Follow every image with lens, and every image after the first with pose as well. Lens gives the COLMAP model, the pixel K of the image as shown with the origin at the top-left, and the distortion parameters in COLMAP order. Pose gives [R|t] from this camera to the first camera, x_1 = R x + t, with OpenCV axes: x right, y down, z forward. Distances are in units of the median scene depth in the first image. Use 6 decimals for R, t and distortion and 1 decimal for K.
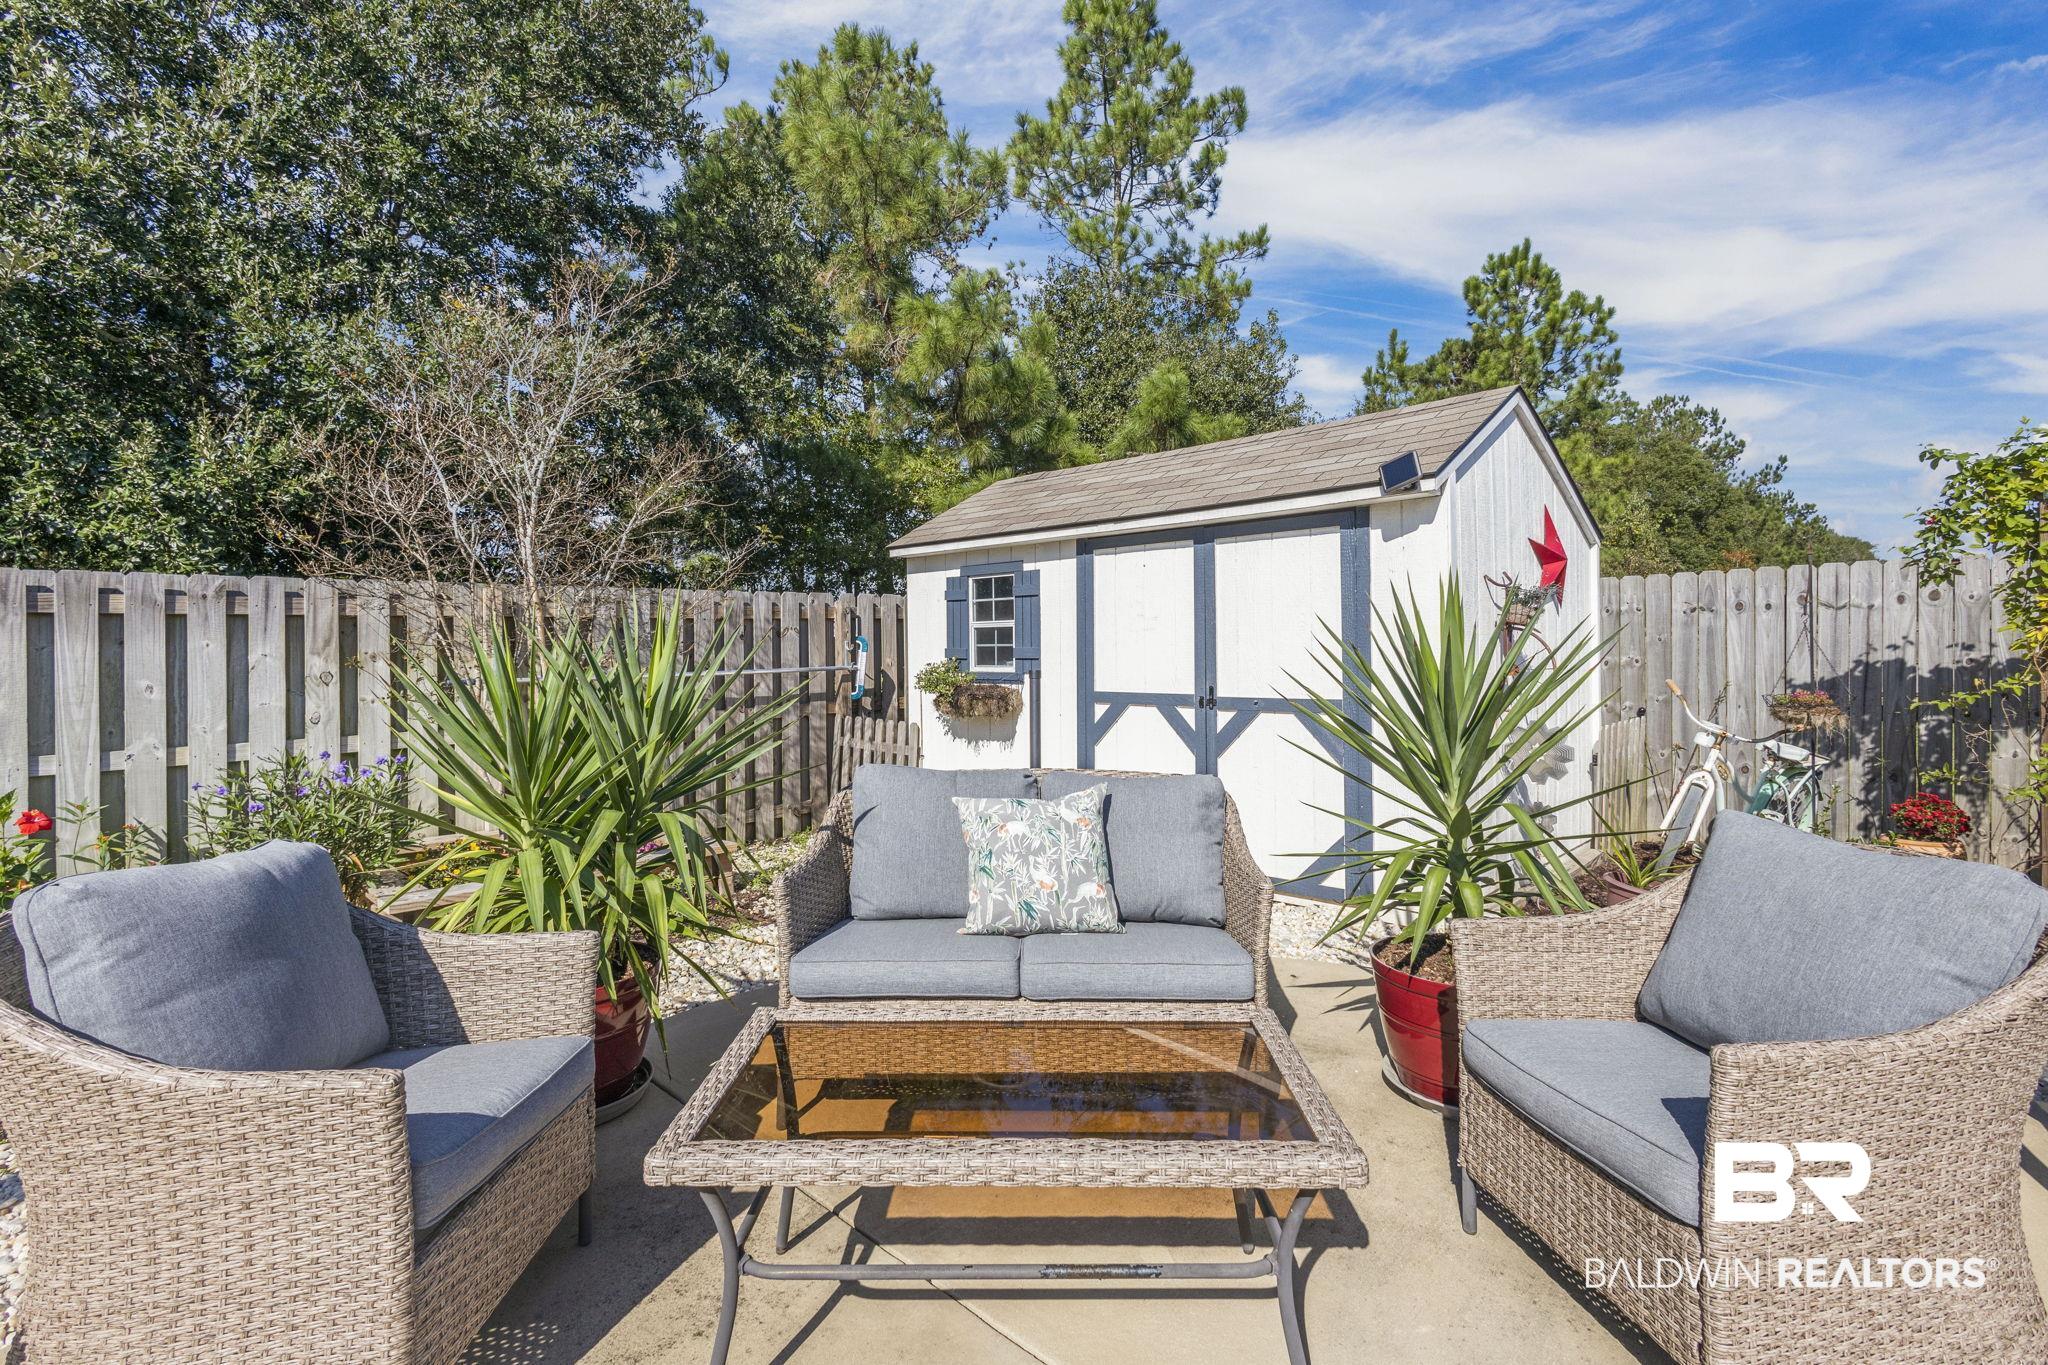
lens RADIAL K [[964.0, 0, 1018.7], [0, 964.0, 667.6], [0, 0, 1]] dist [-0.000751, 0.000391]
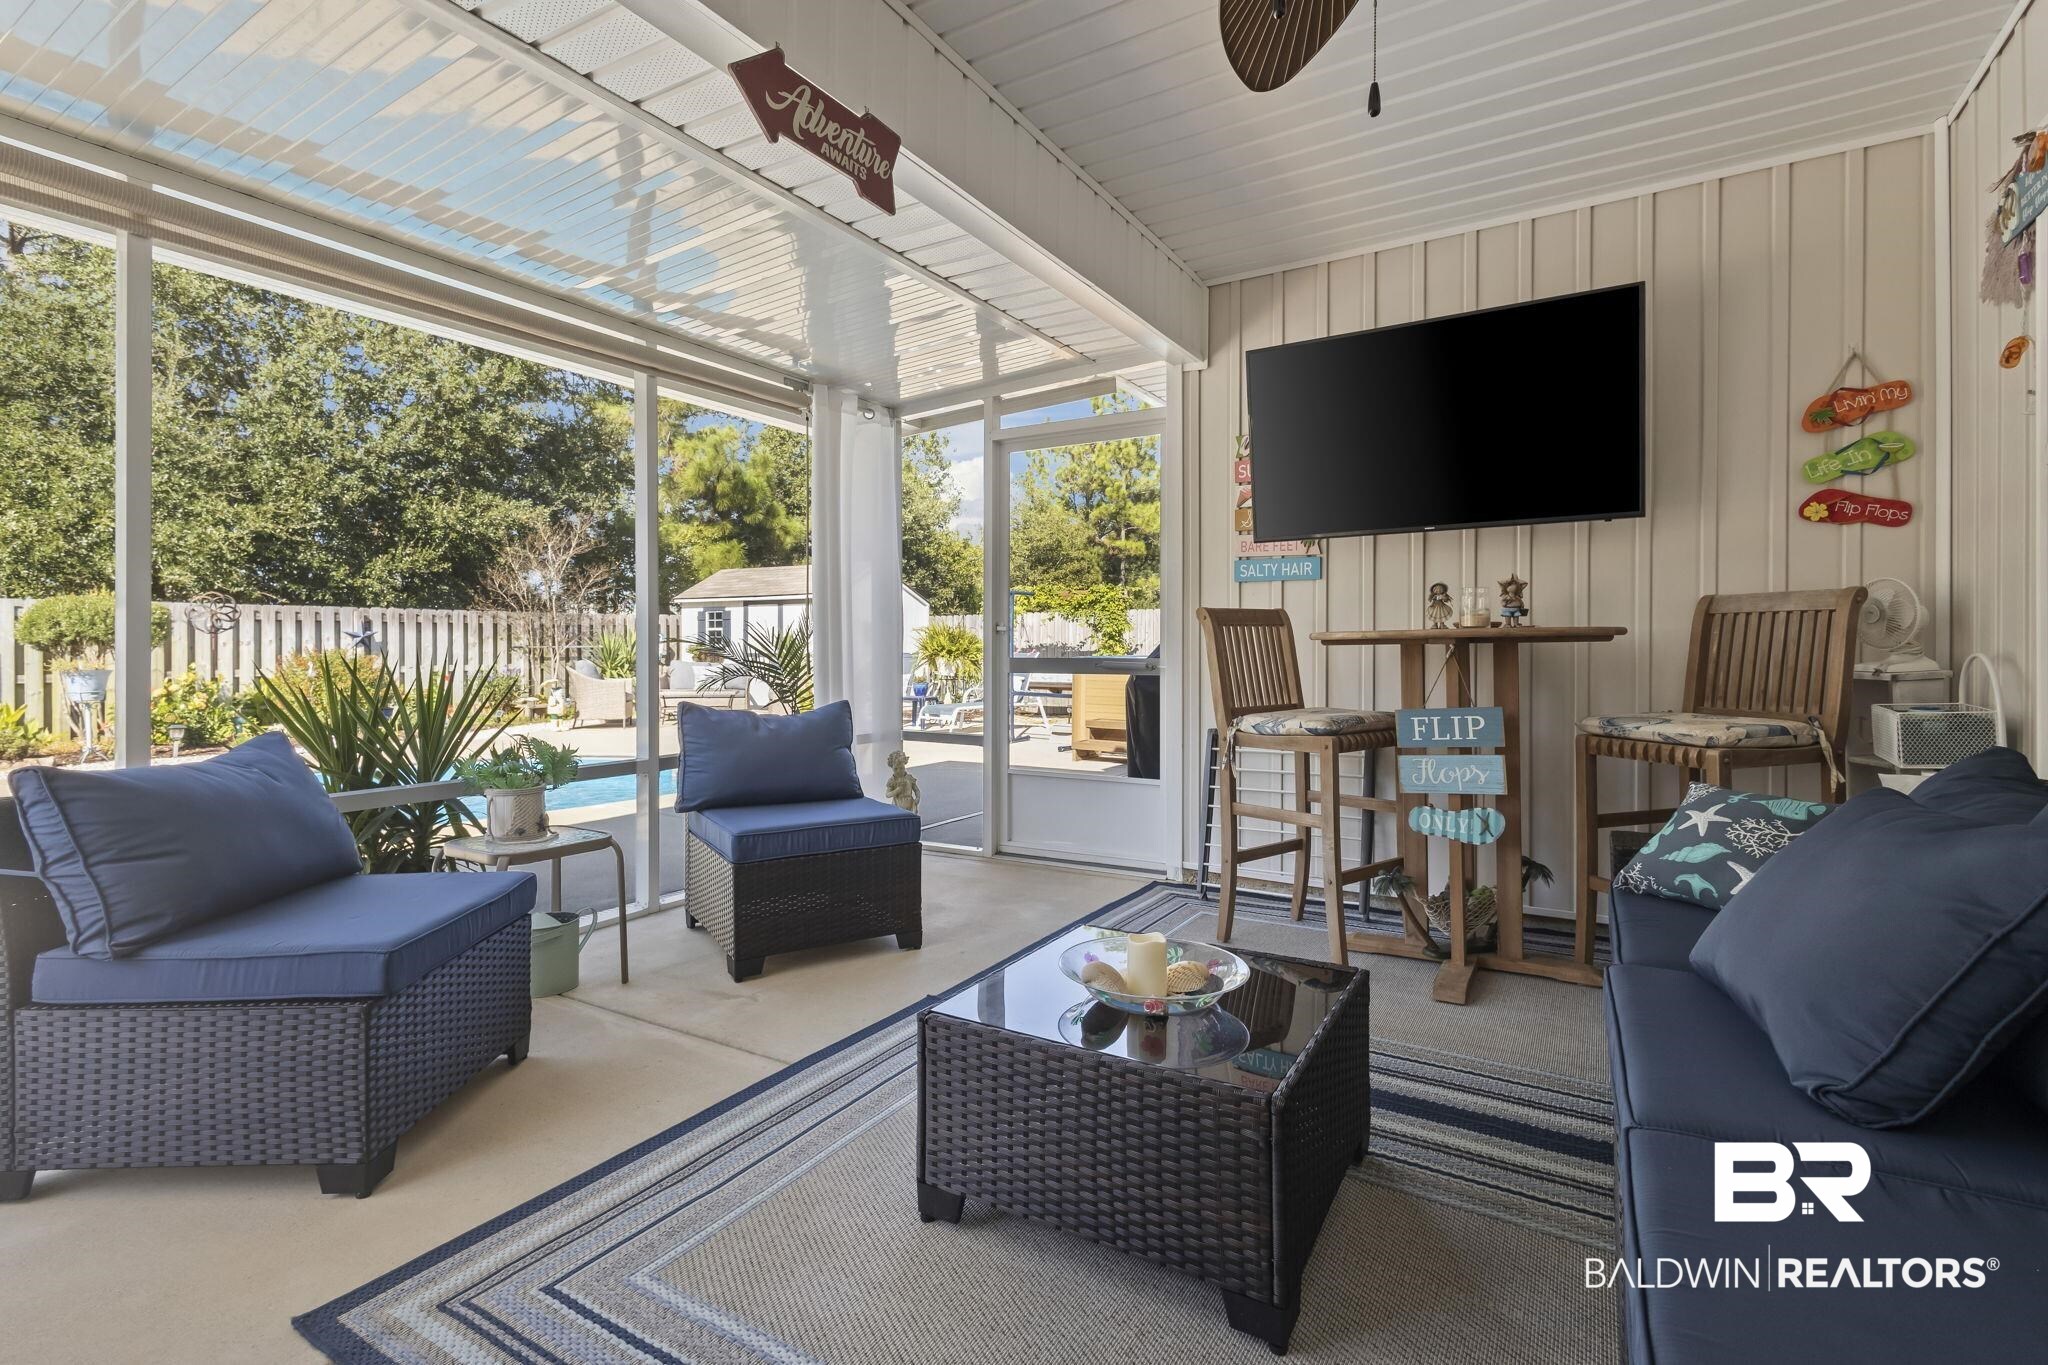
lens RADIAL K [[964.0, 0, 1018.7], [0, 964.0, 667.6], [0, 0, 1]] dist [-0.000751, 0.000391]
pose [[0.973260, 0.003679, 0.229678, 0.183541], [-0.000561, 0.999907, -0.013638, 0.100241], [-0.229707, 0.013144, 0.973171, -1.854992]]
